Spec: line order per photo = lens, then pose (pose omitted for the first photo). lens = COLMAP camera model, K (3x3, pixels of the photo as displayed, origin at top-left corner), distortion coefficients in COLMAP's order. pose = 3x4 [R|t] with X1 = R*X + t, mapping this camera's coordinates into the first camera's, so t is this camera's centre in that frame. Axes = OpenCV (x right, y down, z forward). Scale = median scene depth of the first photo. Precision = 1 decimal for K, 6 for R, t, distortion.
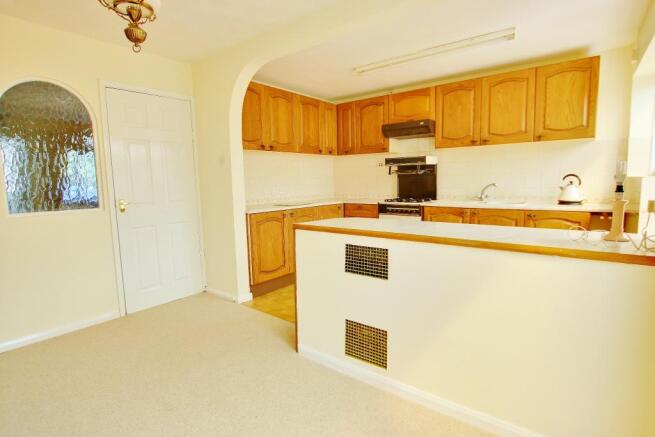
lens RADIAL K [[332.6, 0, 326.4], [0, 332.6, 218.1], [0, 0, 1]] dist [-0.019787, 0.000977]
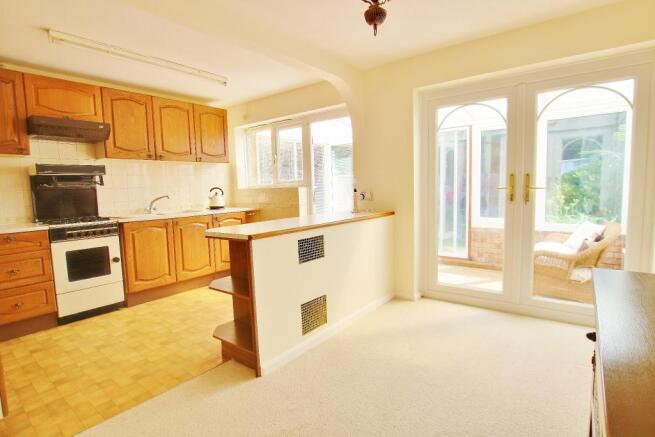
lens RADIAL K [[332.6, 0, 326.8], [0, 332.6, 219.9], [0, 0, 1]] dist [-0.019787, 0.000977]
pose [[0.001993, -0.080452, 0.996757, -0.627889], [0.139896, 0.986979, 0.079383, -0.040932], [-0.990164, 0.139284, 0.013222, 0.495159]]
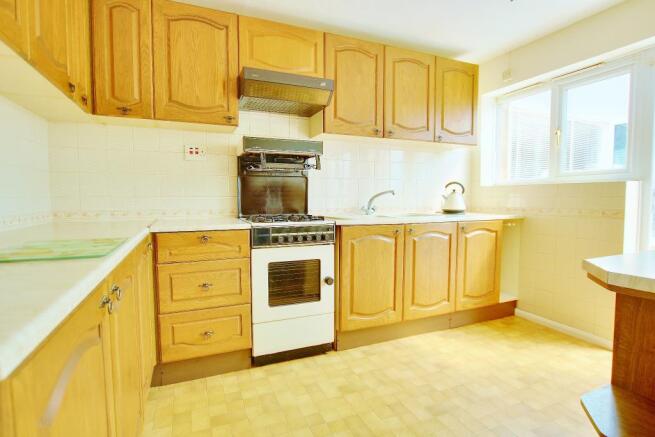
lens RADIAL K [[332.6, 0, 330.8], [0, 332.6, 220.7], [0, 0, 1]] dist [-0.019787, 0.000977]
pose [[0.476132, -0.041994, 0.878370, -0.249520], [0.091197, 0.995831, -0.001824, -0.049834], [-0.874632, 0.080973, 0.477977, 0.802856]]
